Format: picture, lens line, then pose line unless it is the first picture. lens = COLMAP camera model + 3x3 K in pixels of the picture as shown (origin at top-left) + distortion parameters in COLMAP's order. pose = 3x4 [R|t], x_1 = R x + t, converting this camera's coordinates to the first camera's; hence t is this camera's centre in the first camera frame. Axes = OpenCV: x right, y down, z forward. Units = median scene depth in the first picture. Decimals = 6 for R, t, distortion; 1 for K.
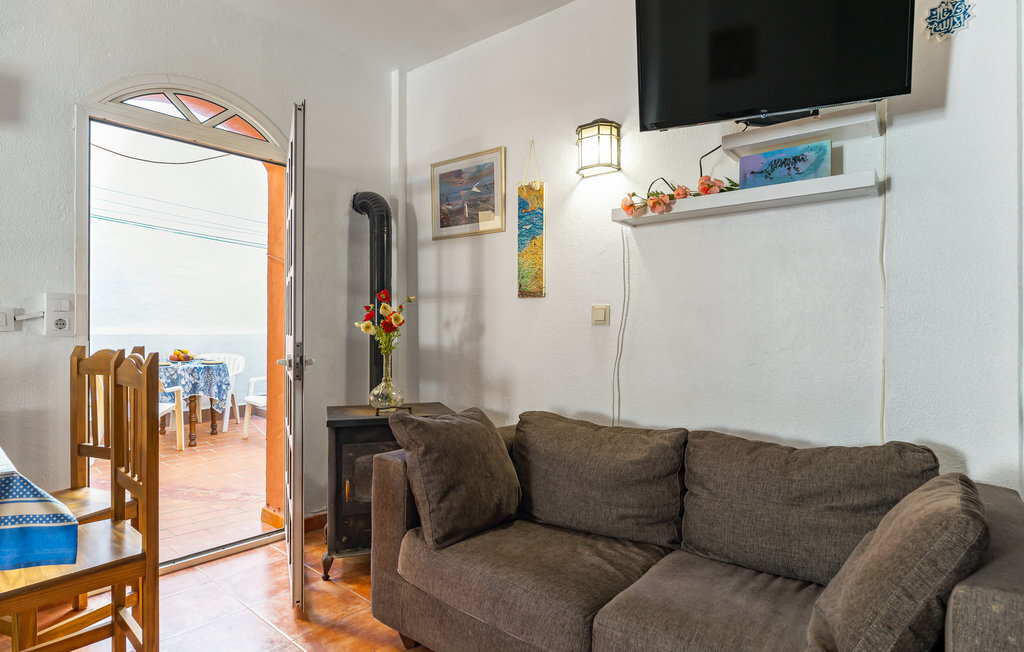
lens RADIAL K [[543.2, 0, 514.2], [0, 543.2, 332.3], [0, 0, 1]] dist [0.002667, 0.000113]
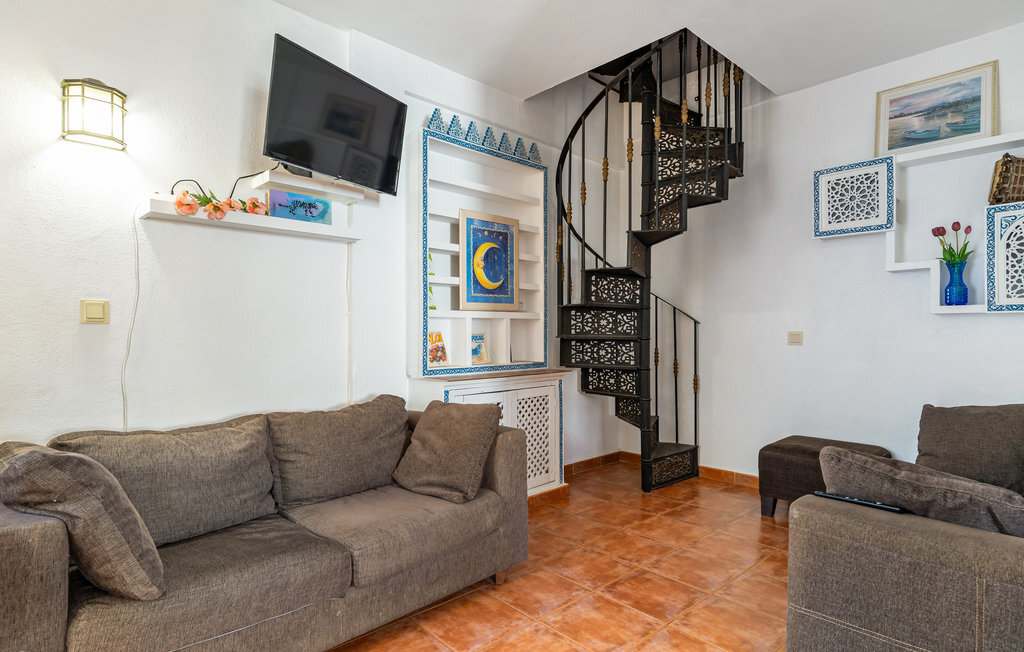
lens RADIAL K [[526.3, 0, 514.5], [0, 526.3, 338.1], [0, 0, 1]] dist [-0.000211, 0.000122]
pose [[0.123774, -0.014630, 0.992203, -0.723851], [0.005230, 0.999887, 0.014091, 0.001695], [-0.992297, 0.003445, 0.123837, 0.313871]]
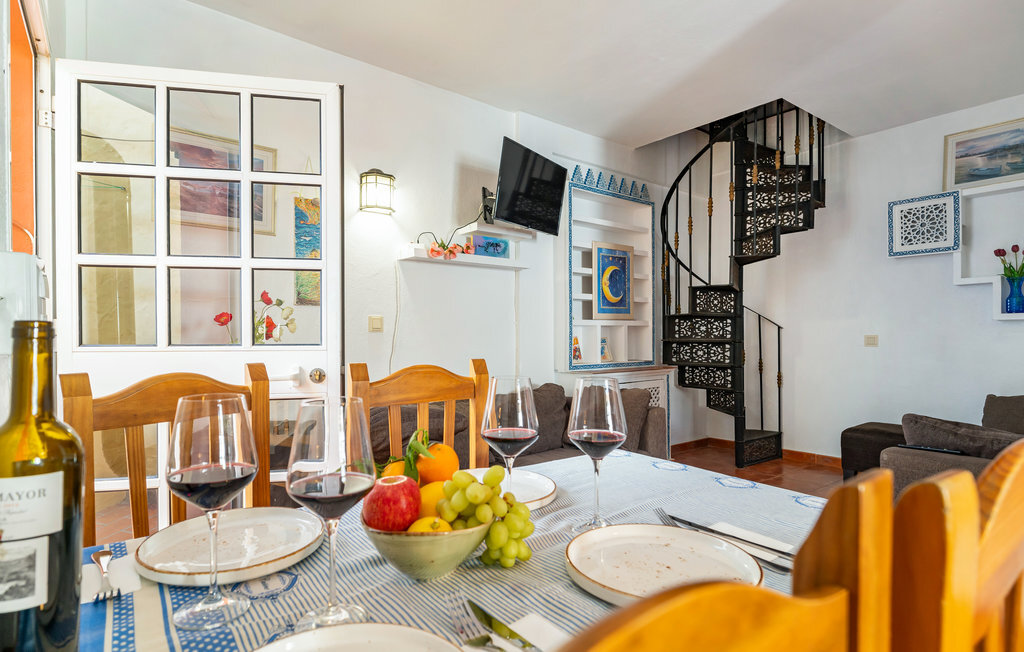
lens RADIAL K [[520.2, 0, 499.4], [0, 520.2, 341.8], [0, 0, 1]] dist [0.000189, 0.000088]
pose [[0.230785, -0.013617, 0.972910, -1.210882], [0.009568, 0.999885, 0.011725, -0.001818], [-0.972958, 0.006603, 0.230888, 0.558184]]
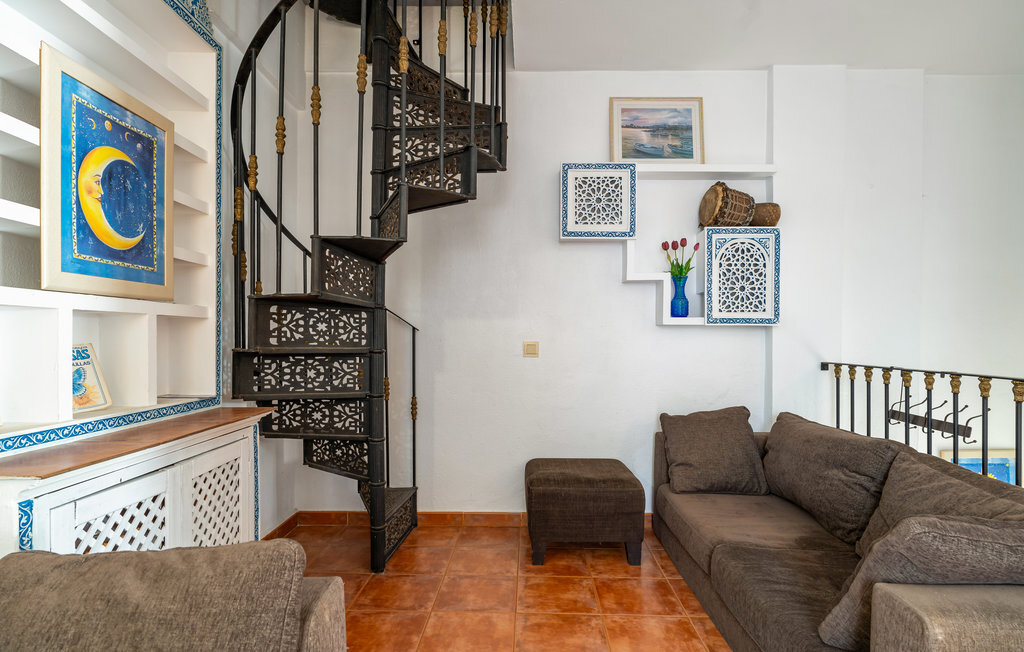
lens RADIAL K [[520.2, 0, 499.4], [0, 520.2, 341.8], [0, 0, 1]] dist [0.000189, 0.000088]
pose [[-0.616477, -0.007798, 0.787334, -0.033004], [-0.001672, 0.999962, 0.008595, -0.002089], [-0.787371, 0.003982, -0.616467, 0.621509]]
